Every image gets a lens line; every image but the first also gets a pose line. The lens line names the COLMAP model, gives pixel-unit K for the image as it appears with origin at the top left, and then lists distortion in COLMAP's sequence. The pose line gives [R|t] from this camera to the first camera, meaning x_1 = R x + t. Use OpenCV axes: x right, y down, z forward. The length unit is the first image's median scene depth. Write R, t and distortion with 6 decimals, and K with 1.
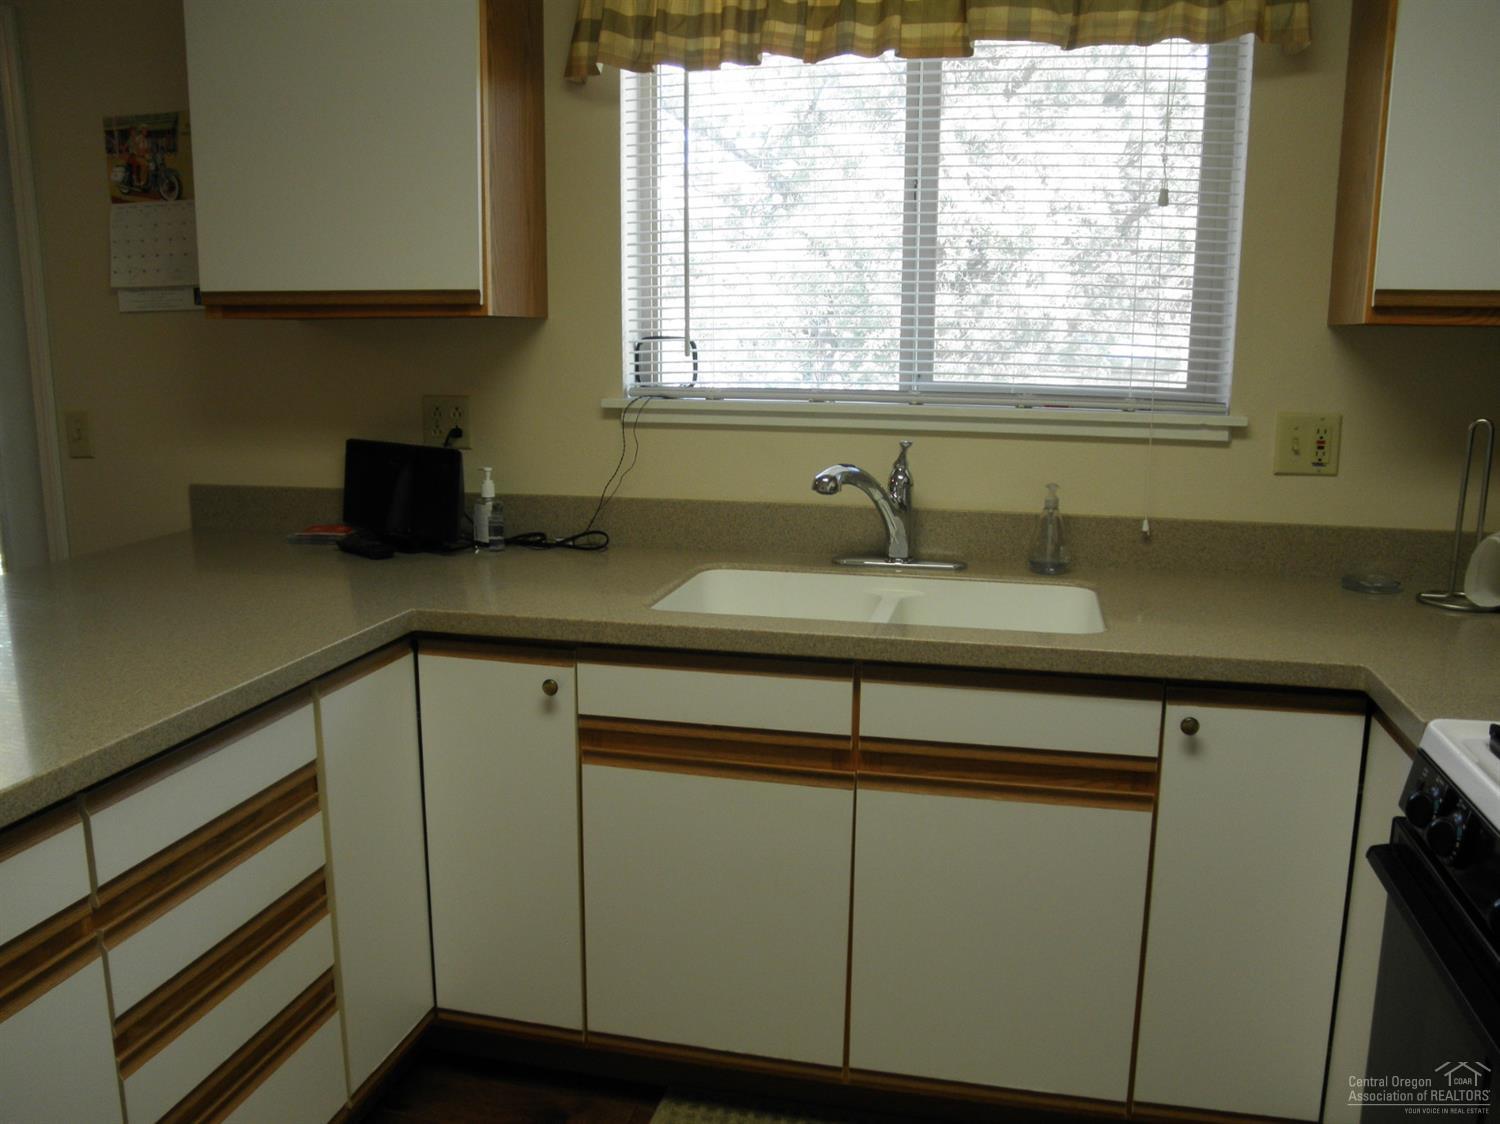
lens RADIAL K [[1211.6, 0, 750.0], [0, 1211.6, 562.0], [0, 0, 1]] dist [-0.094424, 0.004300]
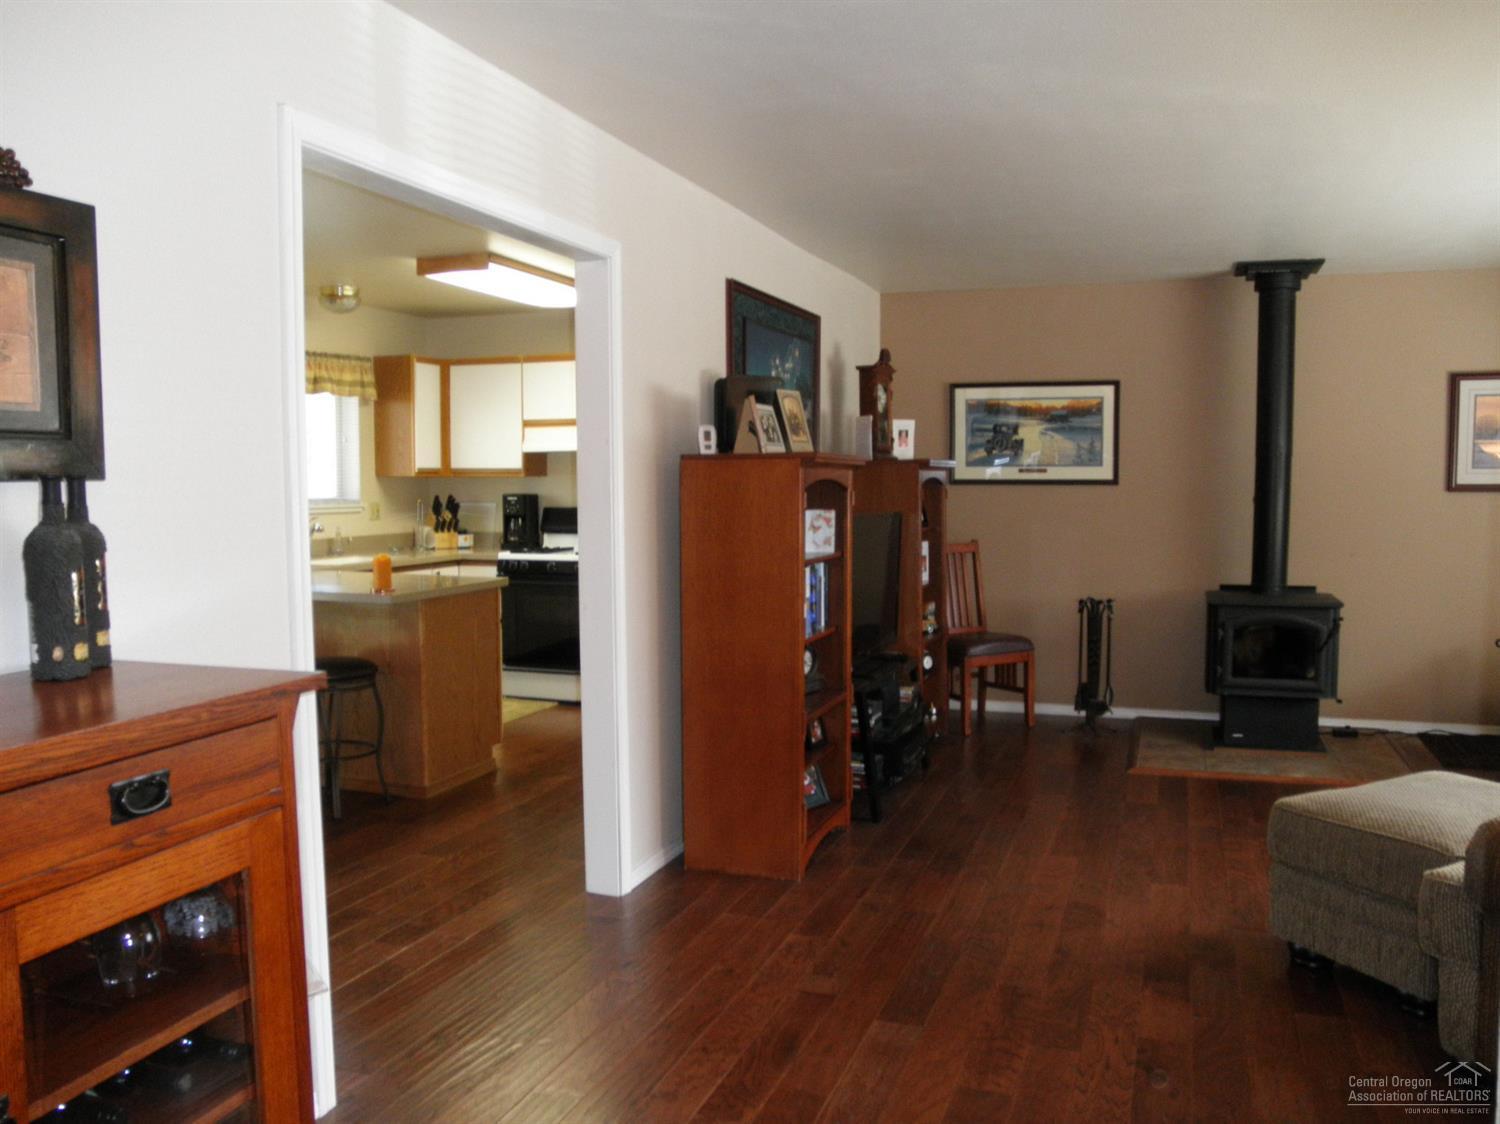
lens RADIAL K [[1211.6, 0, 750.0], [0, 1211.6, 562.0], [0, 0, 1]] dist [-0.094424, 0.004300]
pose [[0.123595, -0.074871, 0.989504, -2.711447], [0.180960, 0.982130, 0.051710, 0.058785], [-0.975694, 0.172670, 0.134935, -0.473694]]
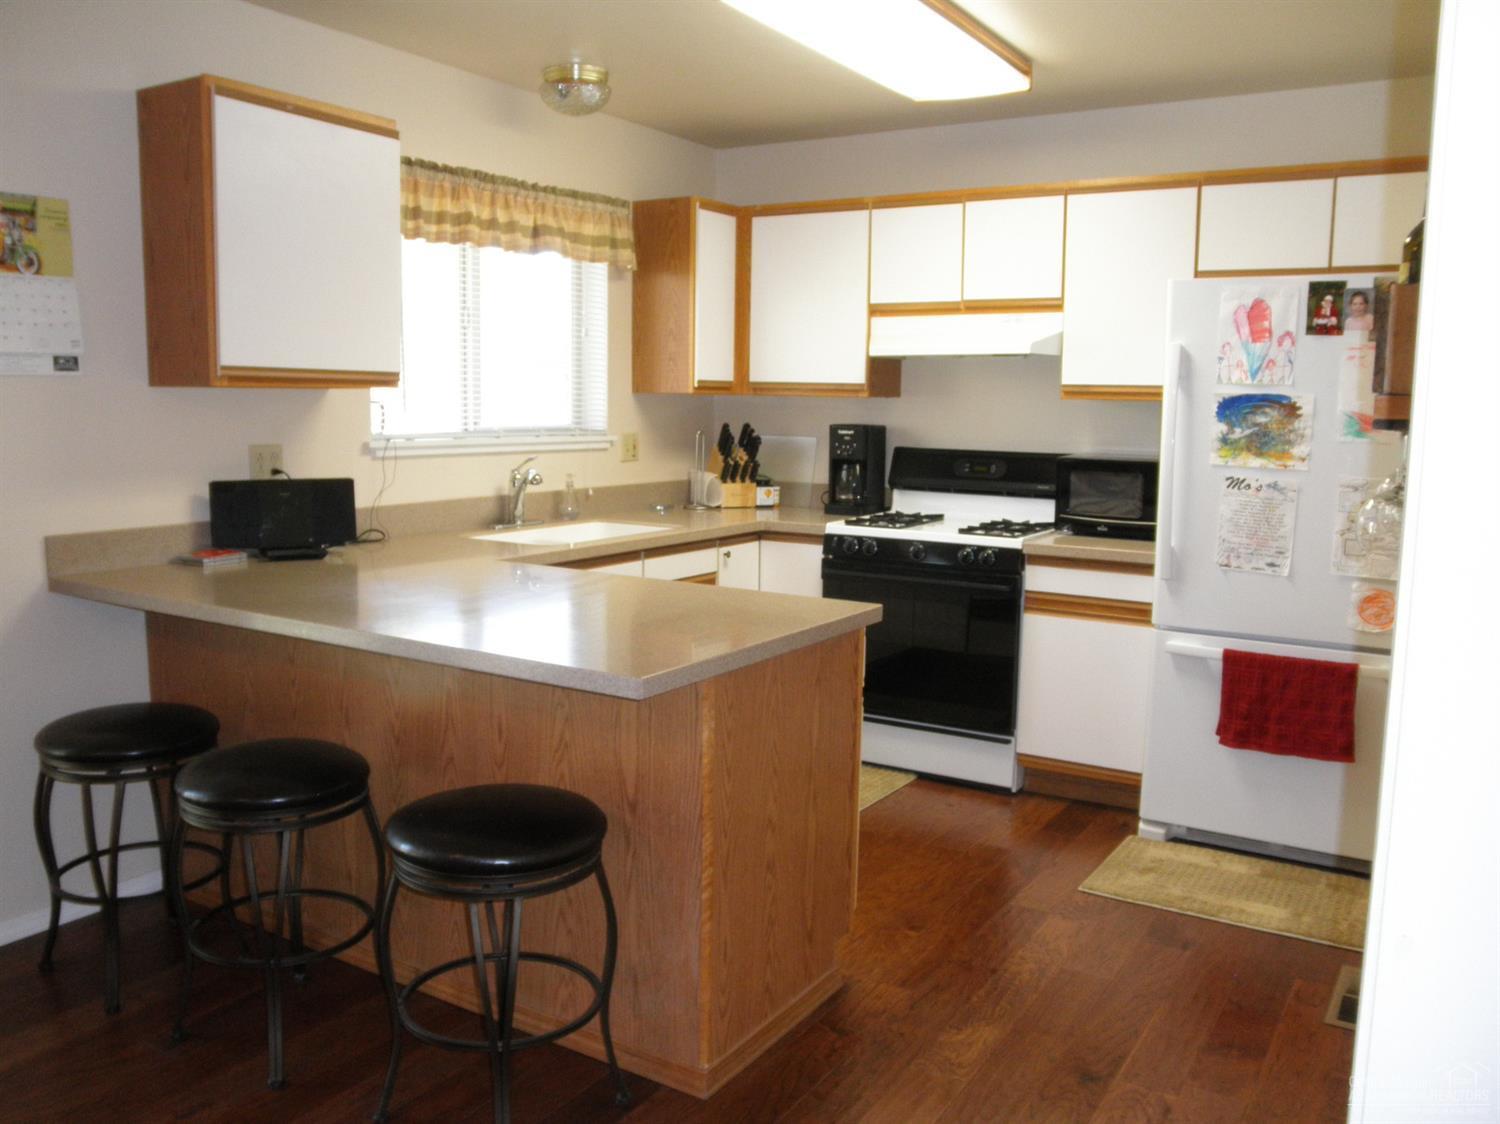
lens RADIAL K [[1211.6, 0, 750.0], [0, 1211.6, 562.0], [0, 0, 1]] dist [-0.094424, 0.004300]
pose [[0.336190, -0.127156, 0.933171, -1.483842], [0.159143, 0.984265, 0.076785, -0.026843], [-0.928251, 0.122693, 0.351136, 0.044091]]
